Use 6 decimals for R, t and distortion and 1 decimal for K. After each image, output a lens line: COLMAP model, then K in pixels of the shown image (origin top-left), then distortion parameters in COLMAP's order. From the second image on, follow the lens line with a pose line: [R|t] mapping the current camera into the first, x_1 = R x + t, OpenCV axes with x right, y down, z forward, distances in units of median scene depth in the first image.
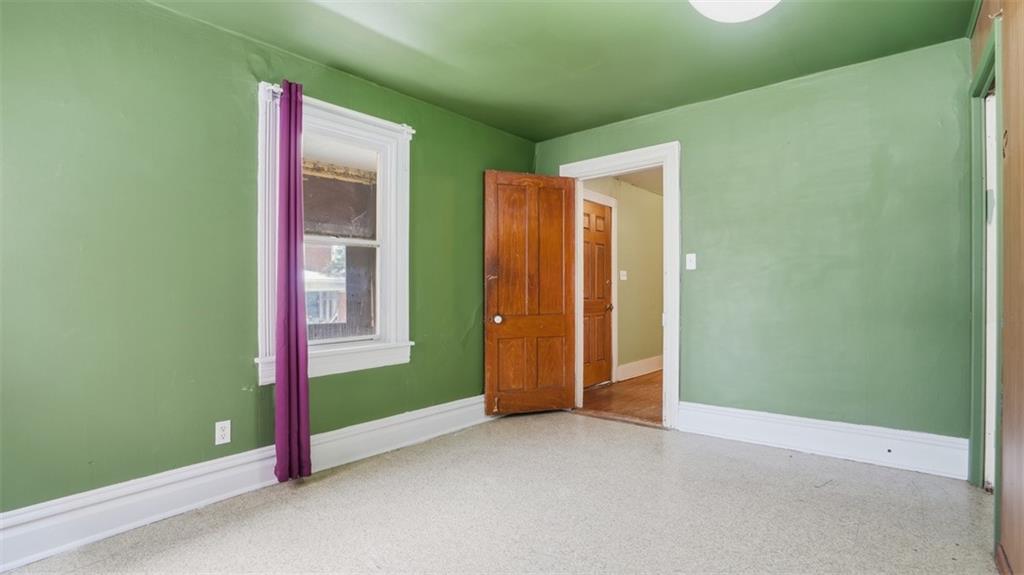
lens RADIAL K [[482.9, 0, 514.9], [0, 482.9, 285.8], [0, 0, 1]] dist [-0.047712, 0.018343]
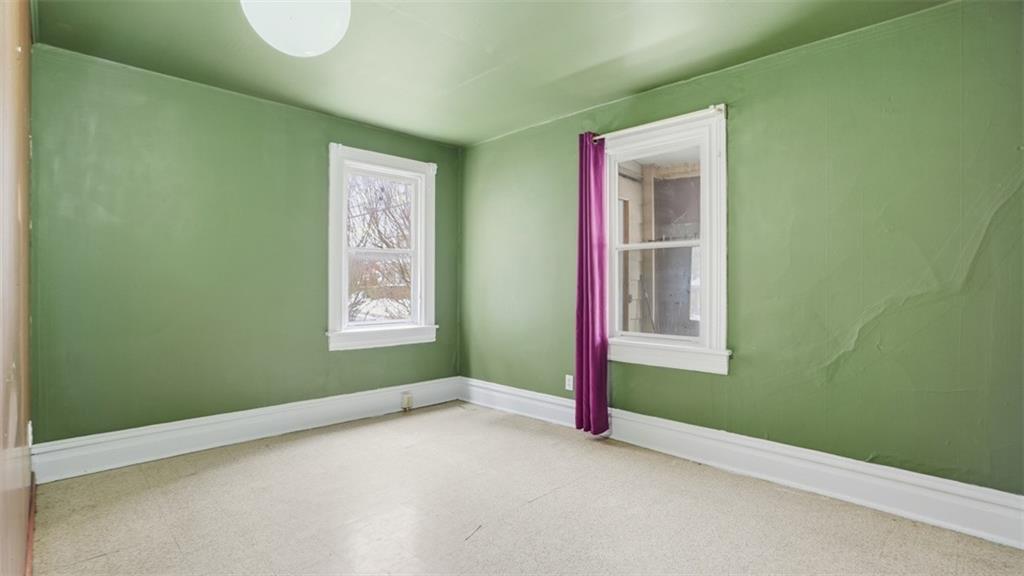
lens RADIAL K [[482.9, 0, 511.0], [0, 482.9, 286.7], [0, 0, 1]] dist [-0.047712, 0.018343]
pose [[-0.082123, 0.009609, -0.996576, 0.728382], [-0.003656, 0.999944, 0.009943, -0.008116], [0.996615, 0.004460, -0.082084, 0.741192]]
